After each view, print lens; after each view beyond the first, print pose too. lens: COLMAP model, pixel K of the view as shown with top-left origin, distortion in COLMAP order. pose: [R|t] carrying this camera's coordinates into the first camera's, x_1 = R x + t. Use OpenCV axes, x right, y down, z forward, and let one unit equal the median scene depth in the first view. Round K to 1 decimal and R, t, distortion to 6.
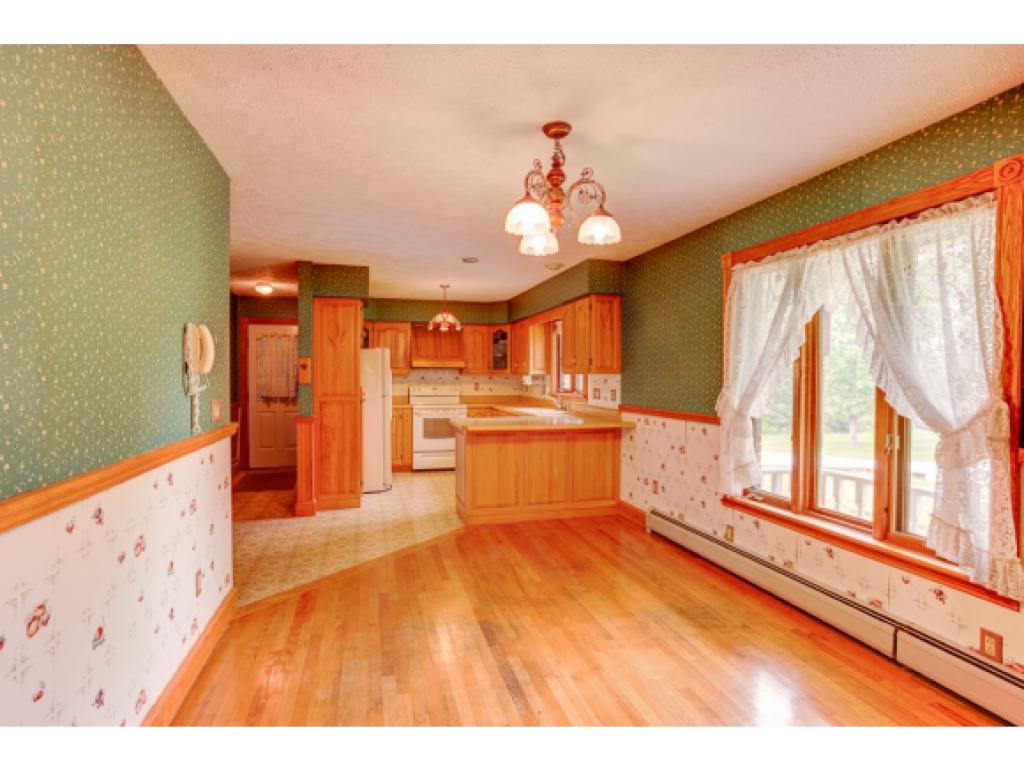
lens RADIAL K [[493.9, 0, 512.0], [0, 493.9, 384.5], [0, 0, 1]] dist [-0.050800, 0.001322]
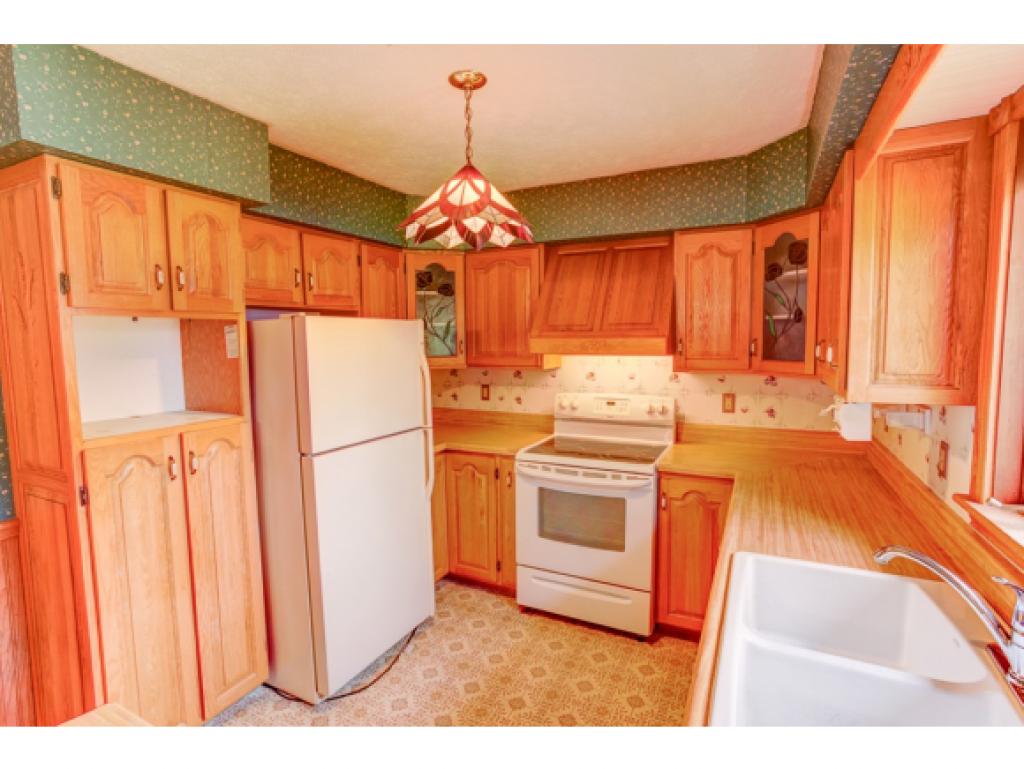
lens RADIAL K [[493.9, 0, 512.0], [0, 493.9, 384.5], [0, 0, 1]] dist [-0.050800, 0.001322]
pose [[0.727126, 0.054057, -0.684373, 0.064574], [0.000634, 0.996842, 0.079412, -0.040917], [0.686504, -0.058176, 0.724795, 0.655271]]
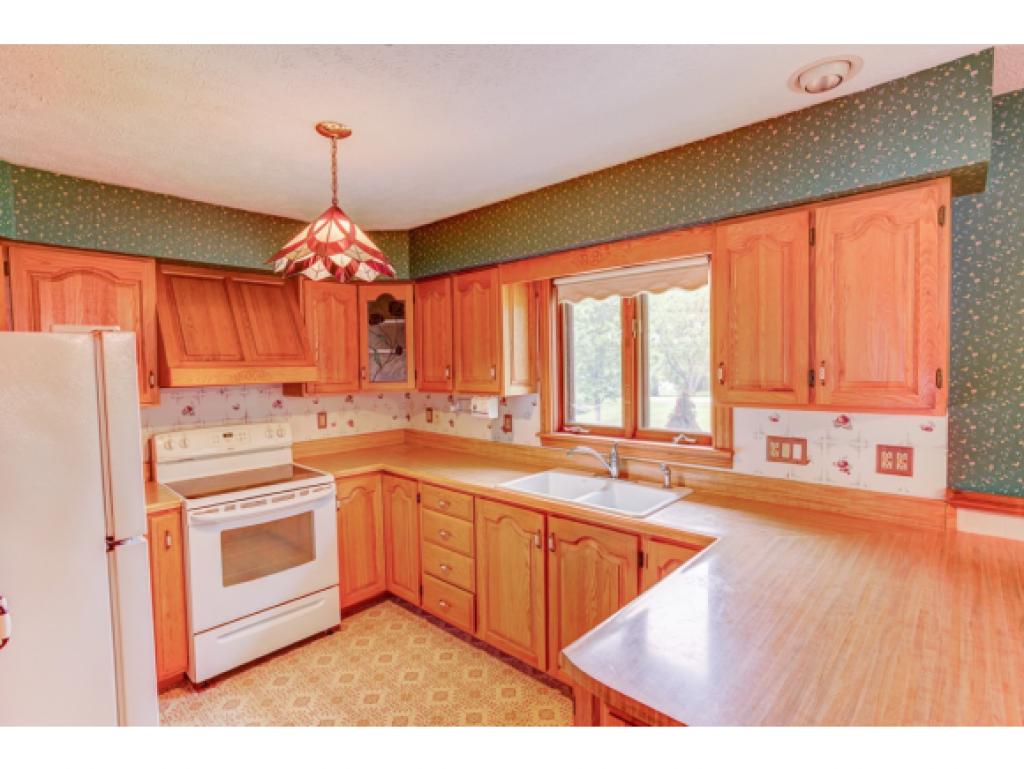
lens RADIAL K [[493.9, 0, 512.0], [0, 493.9, 384.5], [0, 0, 1]] dist [-0.050800, 0.001322]
pose [[0.852787, -0.040342, 0.520698, -0.165186], [0.028865, 0.999129, 0.030134, -0.038793], [-0.521460, -0.010668, 0.853209, 0.553330]]
